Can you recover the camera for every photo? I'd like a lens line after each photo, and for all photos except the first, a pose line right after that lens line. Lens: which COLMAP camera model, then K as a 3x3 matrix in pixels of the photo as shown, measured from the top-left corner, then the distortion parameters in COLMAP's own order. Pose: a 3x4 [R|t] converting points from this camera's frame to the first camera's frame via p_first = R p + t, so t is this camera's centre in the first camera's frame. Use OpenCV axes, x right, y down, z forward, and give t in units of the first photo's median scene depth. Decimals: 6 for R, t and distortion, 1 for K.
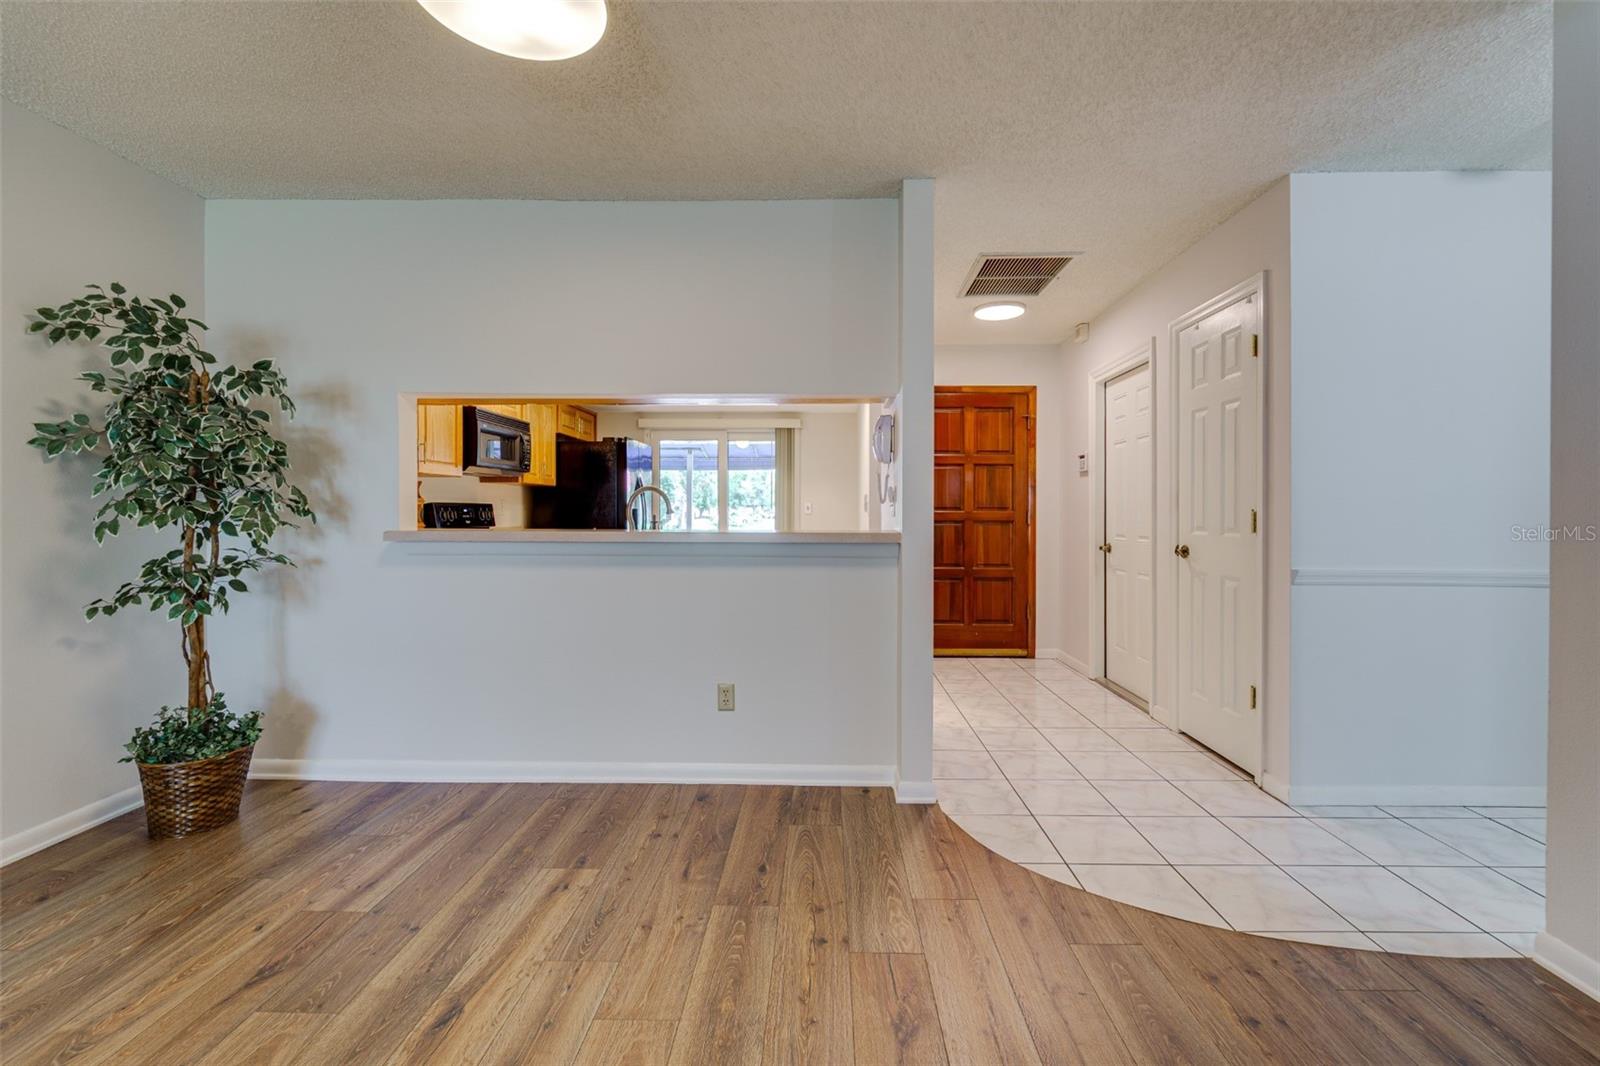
lens RADIAL K [[654.3, 0, 808.1], [0, 654.3, 512.8], [0, 0, 1]] dist [-0.000674, -0.000131]
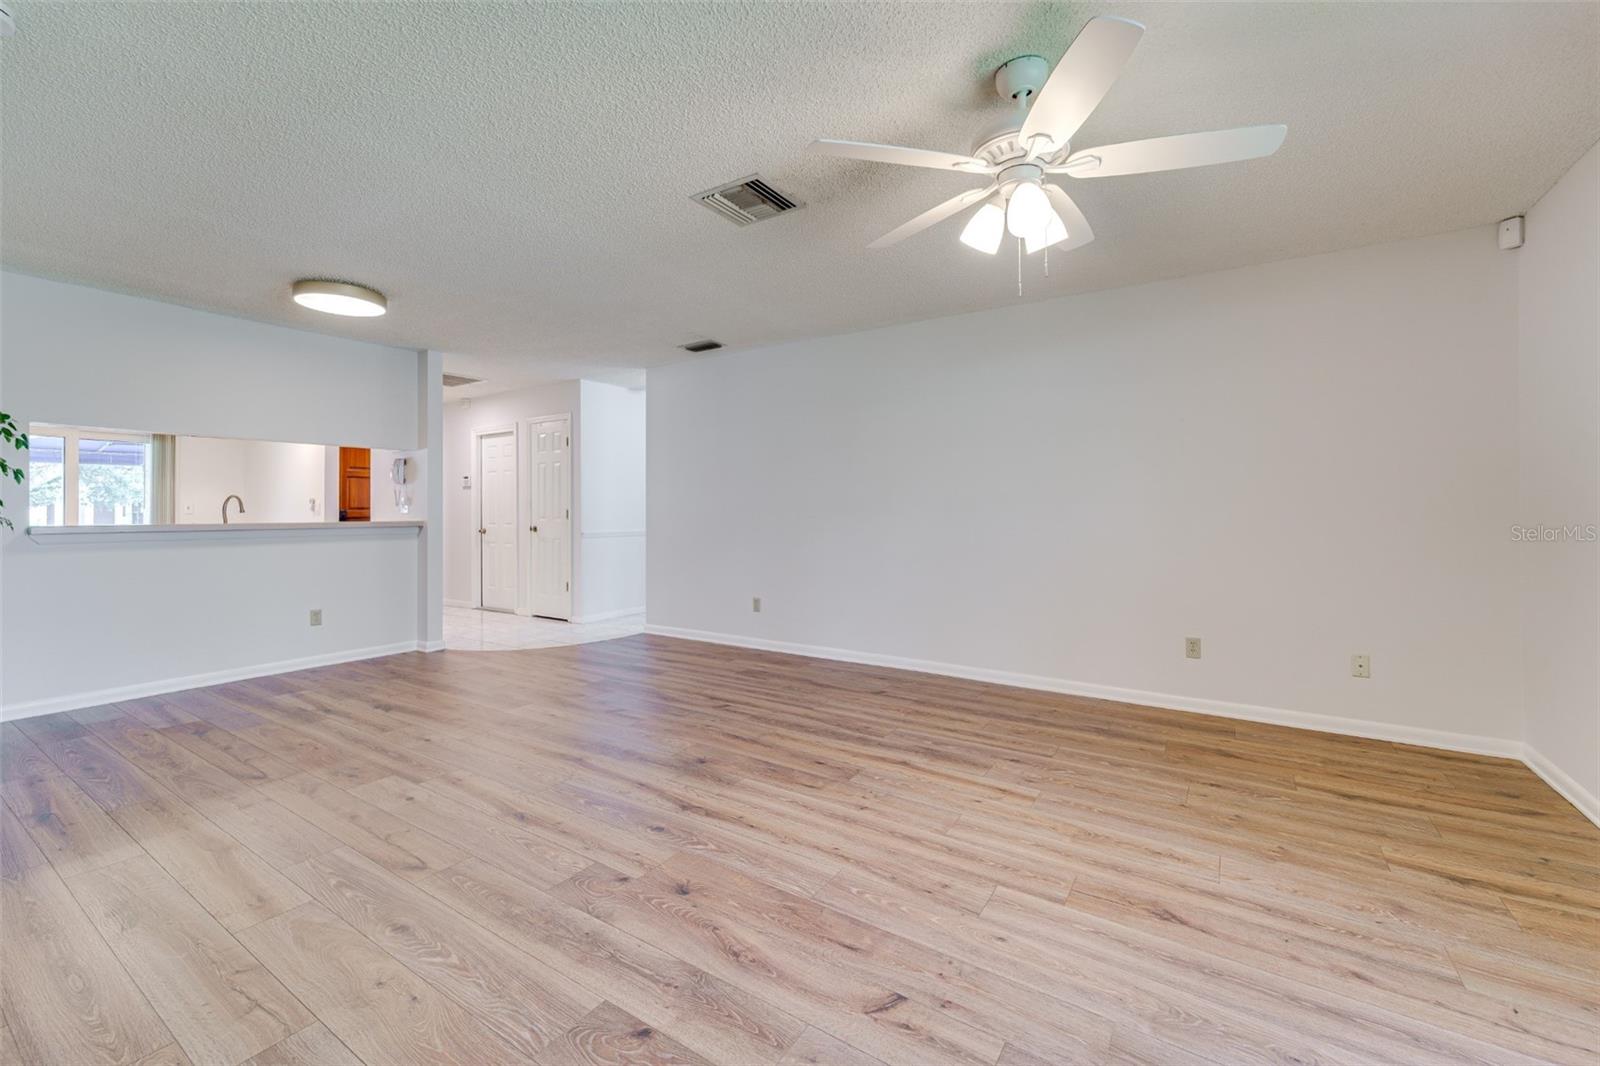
lens RADIAL K [[647.2, 0, 795.9], [0, 647.2, 511.4], [0, 0, 1]] dist [-0.001012, -0.000206]
pose [[0.526510, -0.004941, 0.850155, -0.769320], [0.004107, 0.999986, 0.003268, -0.000714], [-0.850159, 0.001771, 0.526523, -0.830918]]
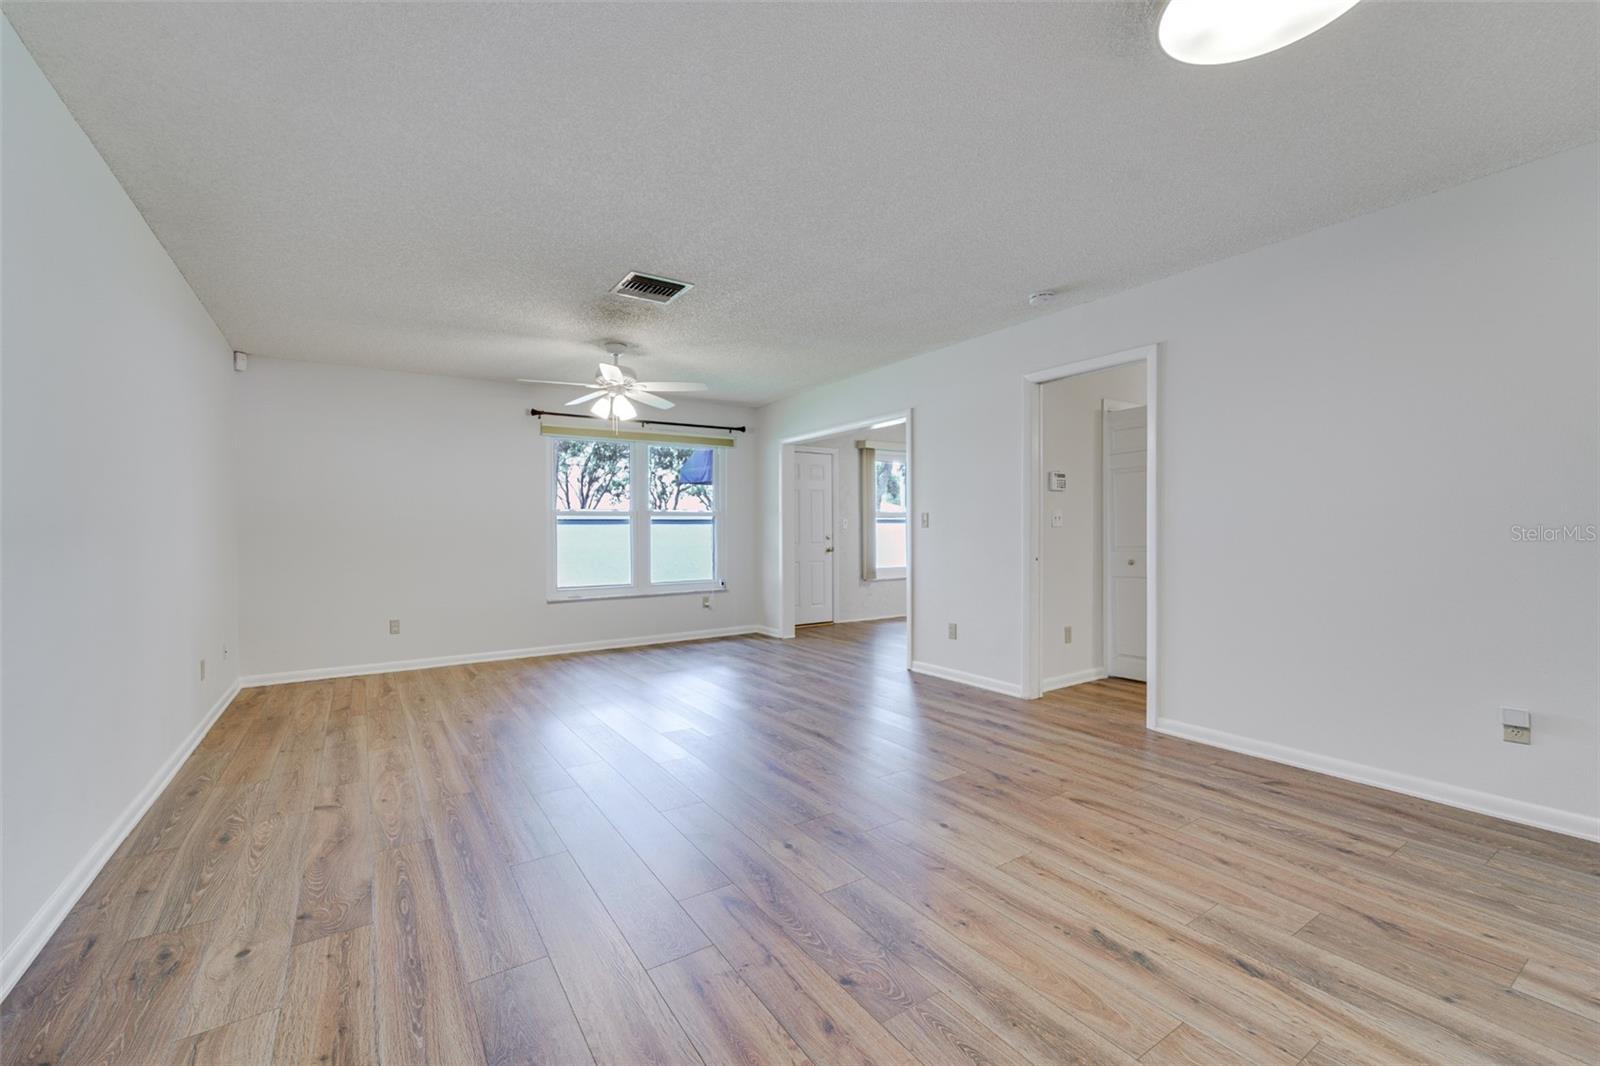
lens RADIAL K [[666.9, 0, 767.8], [0, 666.9, 536.4], [0, 0, 1]] dist [-0.000017, -0.000267]
pose [[-0.837468, 0.010692, -0.546381, 0.342545], [0.006374, 0.999932, 0.009798, 0.003803], [0.546449, 0.004723, -0.837479, 0.674041]]
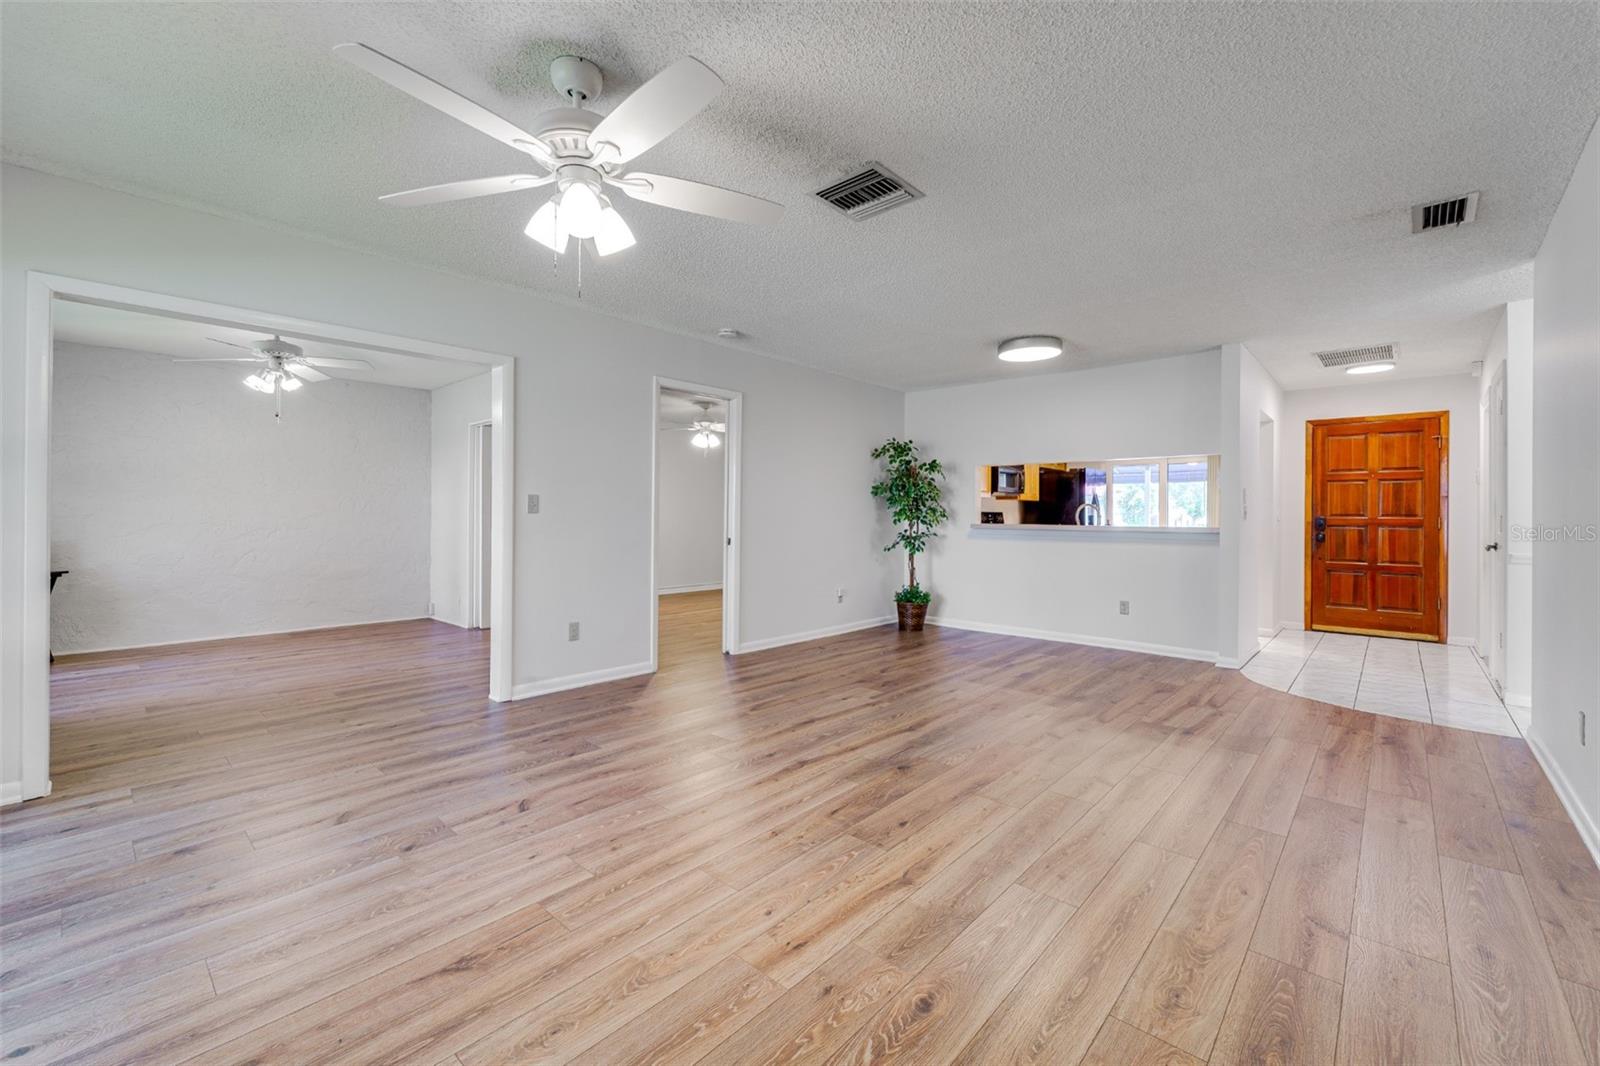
lens RADIAL K [[666.3, 0, 803.9], [0, 666.3, 525.1], [0, 0, 1]] dist [0.002484, -0.000061]
pose [[0.765904, 0.011680, -0.642849, 0.371309], [-0.005501, 0.999917, 0.011614, 0.005320], [0.642931, -0.005359, 0.765905, -1.026844]]
